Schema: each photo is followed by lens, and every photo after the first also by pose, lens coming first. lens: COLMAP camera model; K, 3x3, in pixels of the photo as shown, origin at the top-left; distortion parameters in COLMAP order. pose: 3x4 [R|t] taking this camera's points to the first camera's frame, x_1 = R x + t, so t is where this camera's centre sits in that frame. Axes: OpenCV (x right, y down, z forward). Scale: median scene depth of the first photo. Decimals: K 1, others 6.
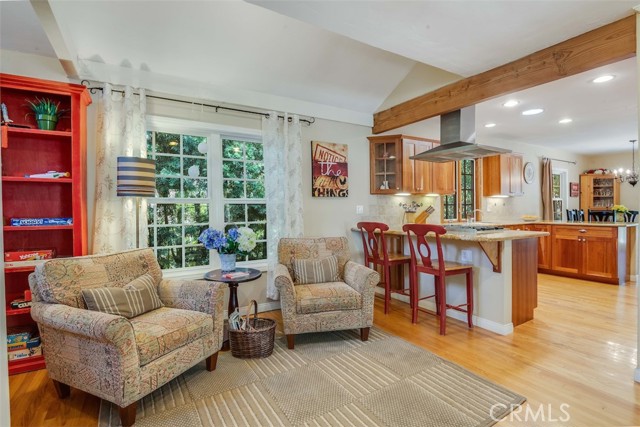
lens RADIAL K [[304.7, 0, 311.7], [0, 304.7, 209.8], [0, 0, 1]] dist [0.002738, -0.015010]
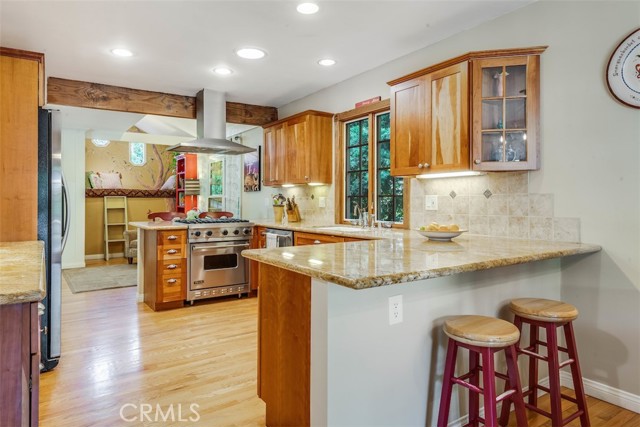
lens RADIAL K [[415.5, 0, 317.9], [0, 415.5, 197.0], [0, 0, 1]] dist [0.033076, -0.000349]
pose [[0.046682, 0.000271, -0.998910, 1.795857], [-0.002064, 0.999998, 0.000175, -0.021777], [0.998908, 0.002054, 0.046683, 1.227574]]
